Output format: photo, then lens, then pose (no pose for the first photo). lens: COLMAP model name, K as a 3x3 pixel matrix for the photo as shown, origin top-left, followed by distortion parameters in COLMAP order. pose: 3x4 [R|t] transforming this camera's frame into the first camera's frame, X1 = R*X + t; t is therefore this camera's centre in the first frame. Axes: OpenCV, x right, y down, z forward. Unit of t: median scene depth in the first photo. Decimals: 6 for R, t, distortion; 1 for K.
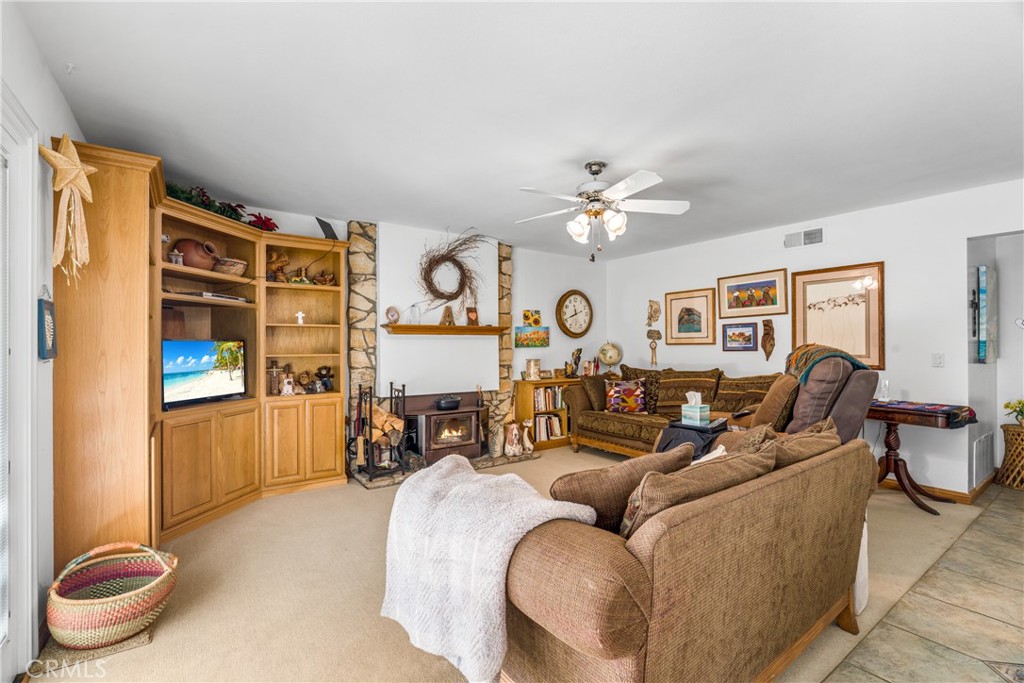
lens RADIAL K [[452.5, 0, 515.9], [0, 452.5, 345.3], [0, 0, 1]] dist [-0.009831, 0.002069]
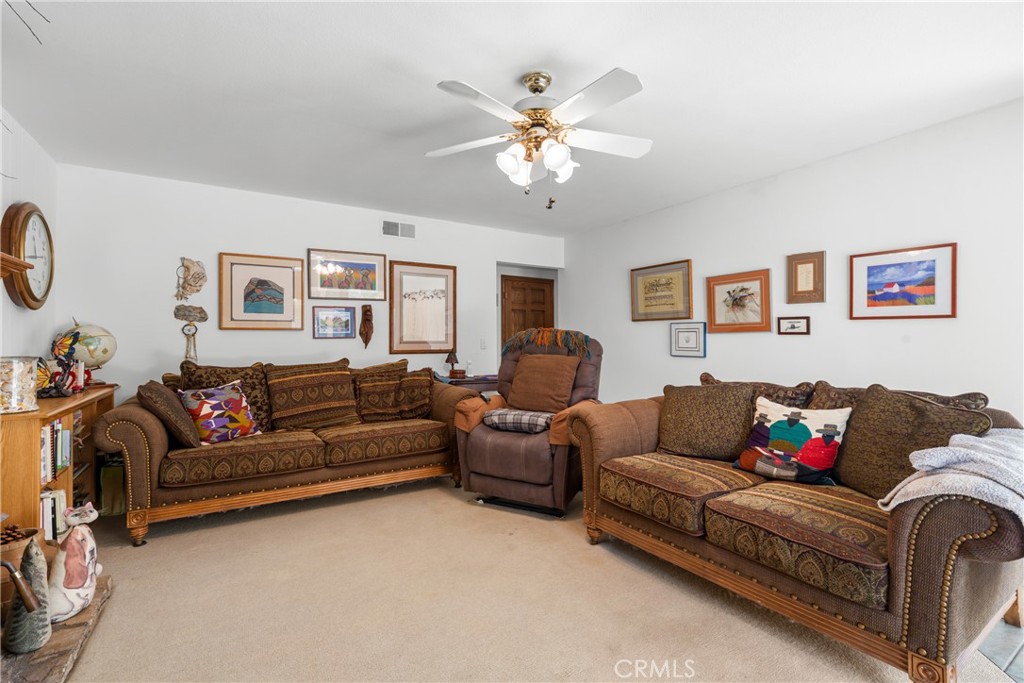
lens RADIAL K [[452.5, 0, 513.6], [0, 452.5, 341.2], [0, 0, 1]] dist [-0.009831, 0.002069]
pose [[0.074537, -0.000016, 0.997218, -0.339830], [-0.000827, 1.000000, 0.000078, 0.017827], [-0.997218, -0.000830, 0.074537, 0.589049]]
